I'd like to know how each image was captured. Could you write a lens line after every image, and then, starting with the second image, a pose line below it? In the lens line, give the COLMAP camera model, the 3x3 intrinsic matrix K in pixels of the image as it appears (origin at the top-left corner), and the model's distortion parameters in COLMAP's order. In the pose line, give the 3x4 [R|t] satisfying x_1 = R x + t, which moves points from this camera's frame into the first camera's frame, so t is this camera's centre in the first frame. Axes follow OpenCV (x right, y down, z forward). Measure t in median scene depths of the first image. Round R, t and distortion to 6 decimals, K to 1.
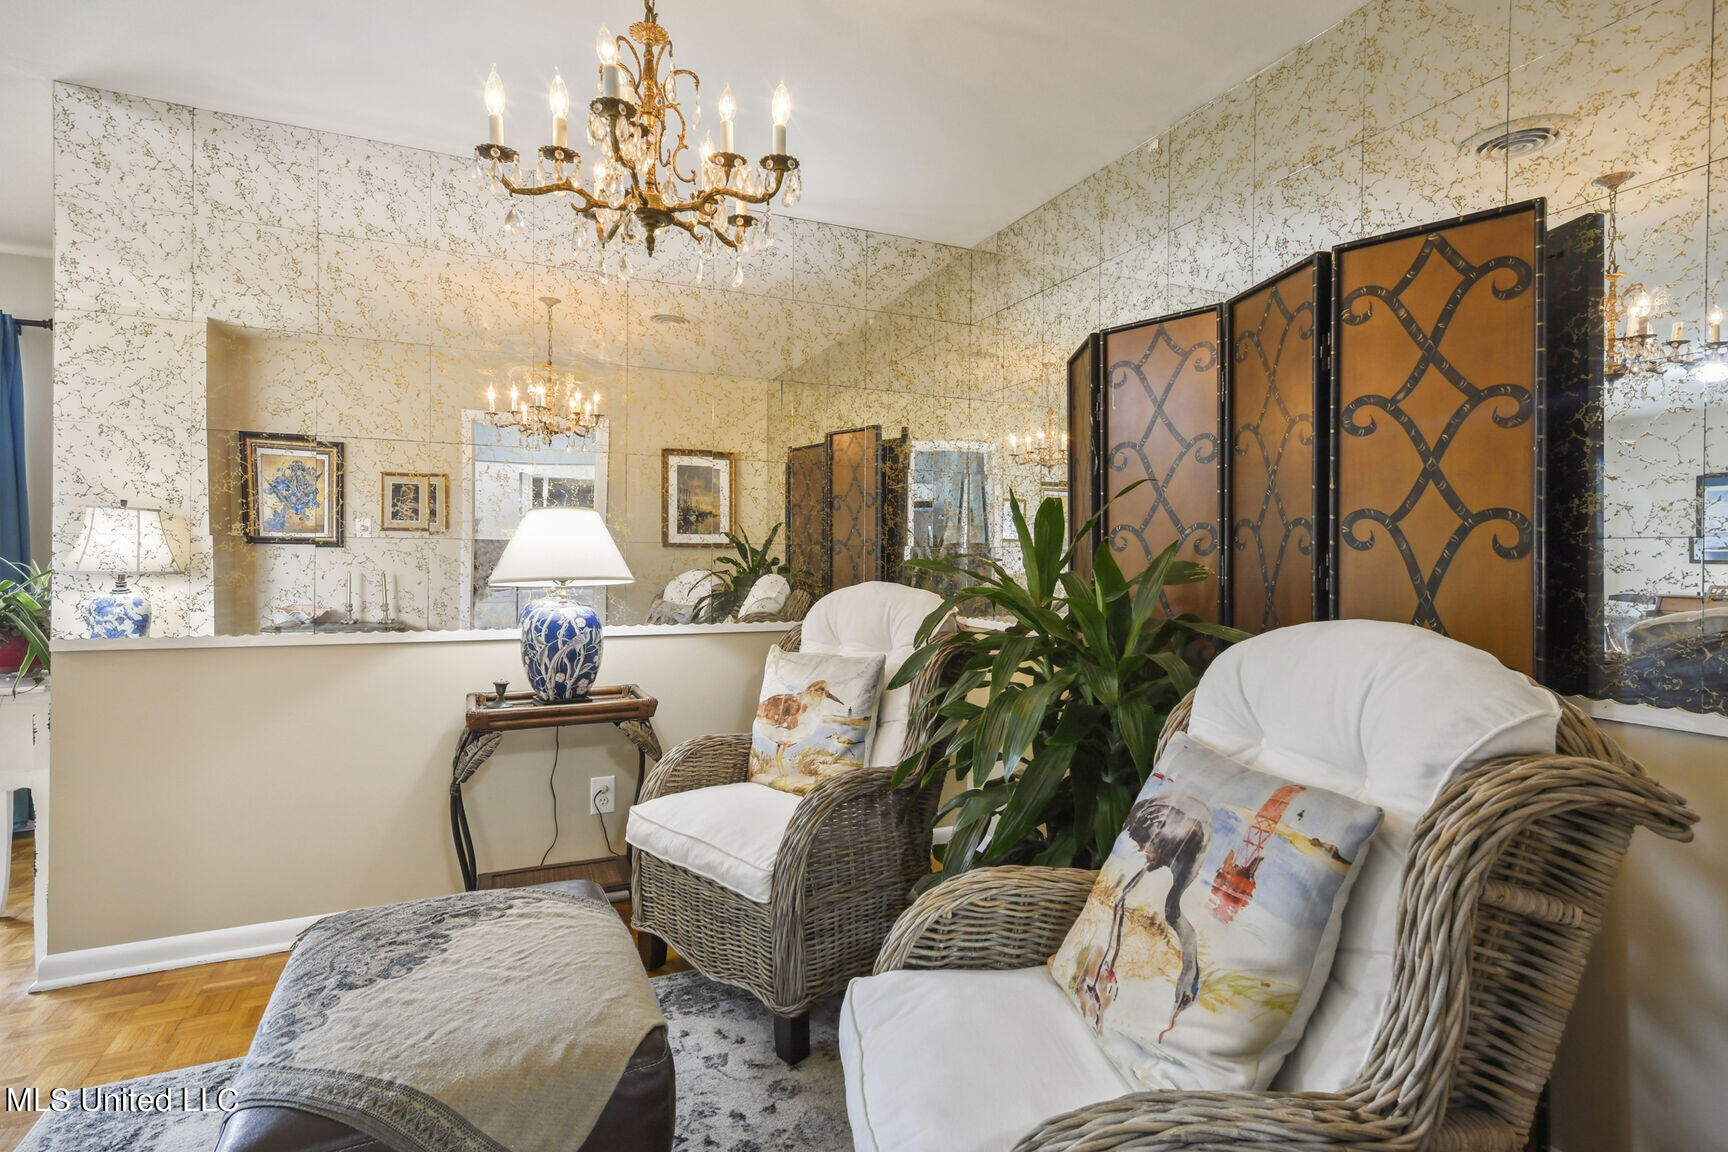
lens RADIAL K [[880.5, 0, 911.5], [0, 880.5, 556.4], [0, 0, 1]] dist [0.003412, 0.000959]
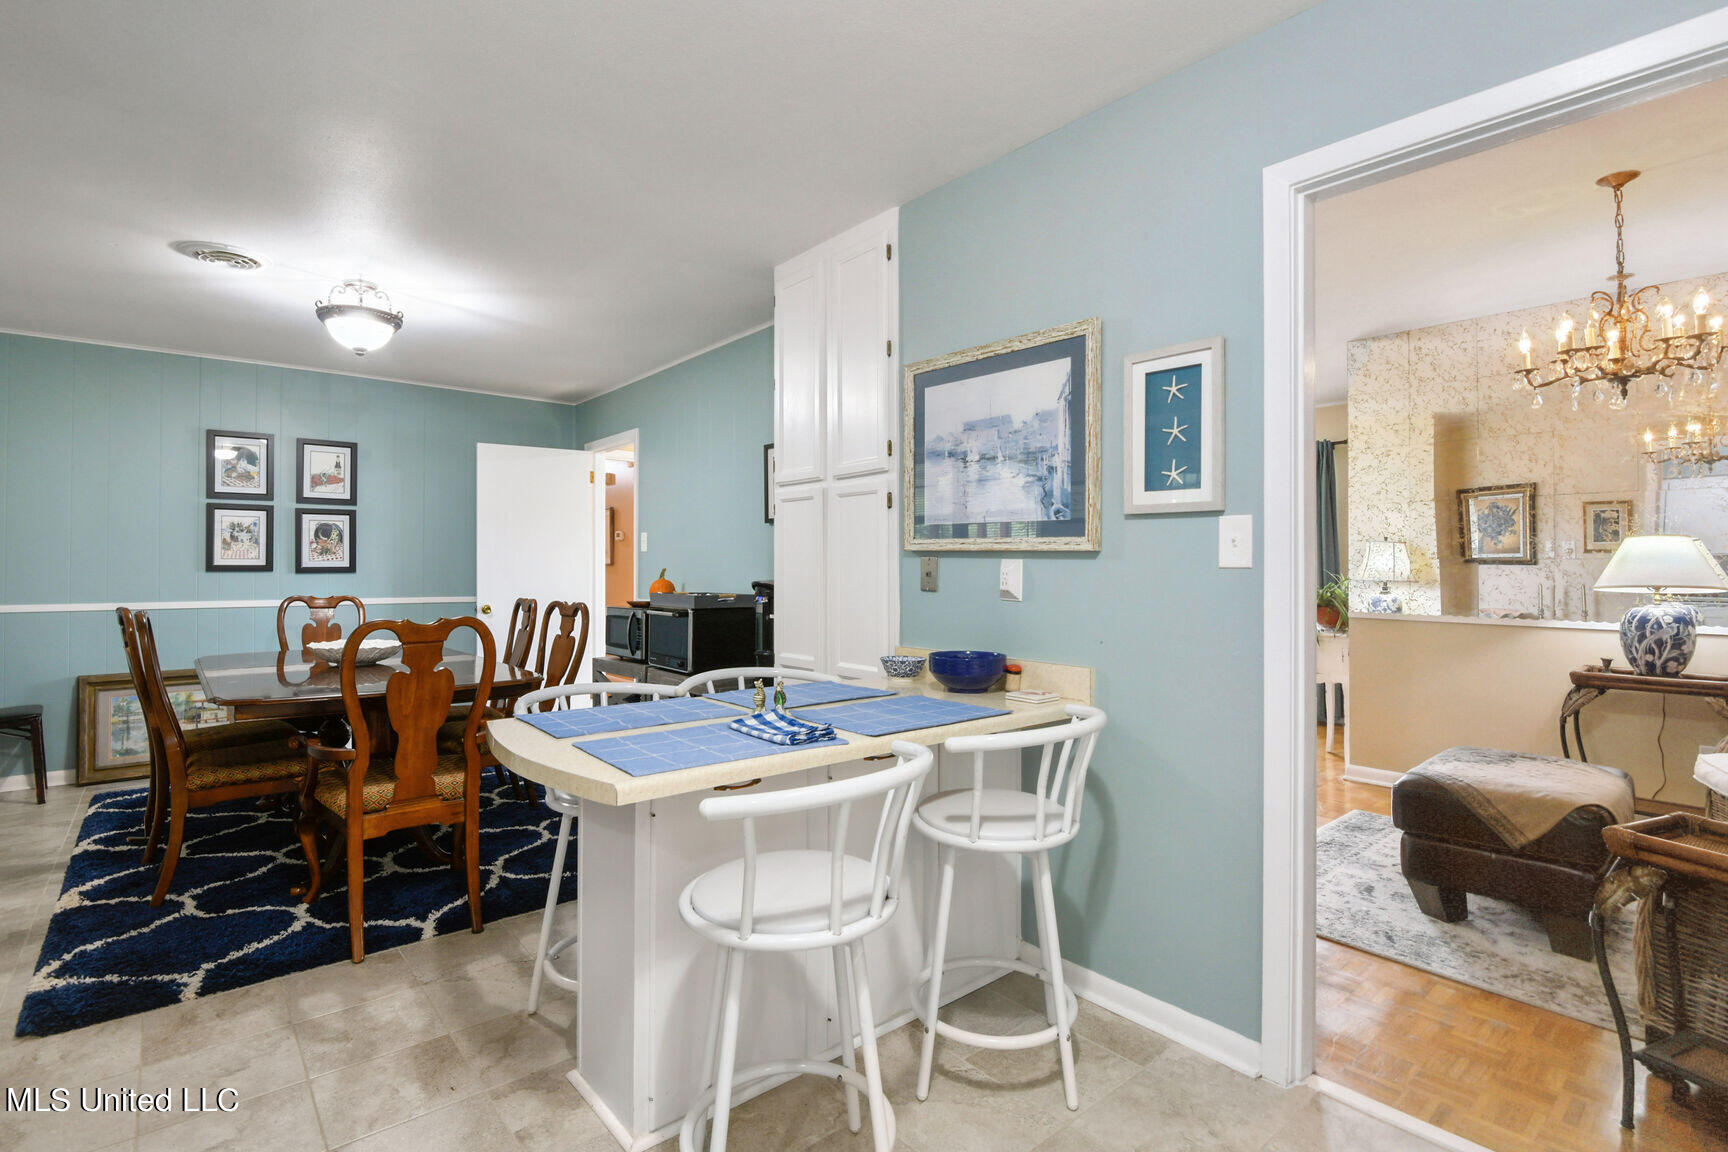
lens RADIAL K [[818.1, 0, 851.5], [0, 818.1, 558.5], [0, 0, 1]] dist [-0.002651, -0.006459]
pose [[0.246037, -0.015995, -0.969128, 0.537644], [-0.000613, 0.999861, -0.016658, 0.002813], [0.969260, 0.004692, 0.245993, -0.541032]]
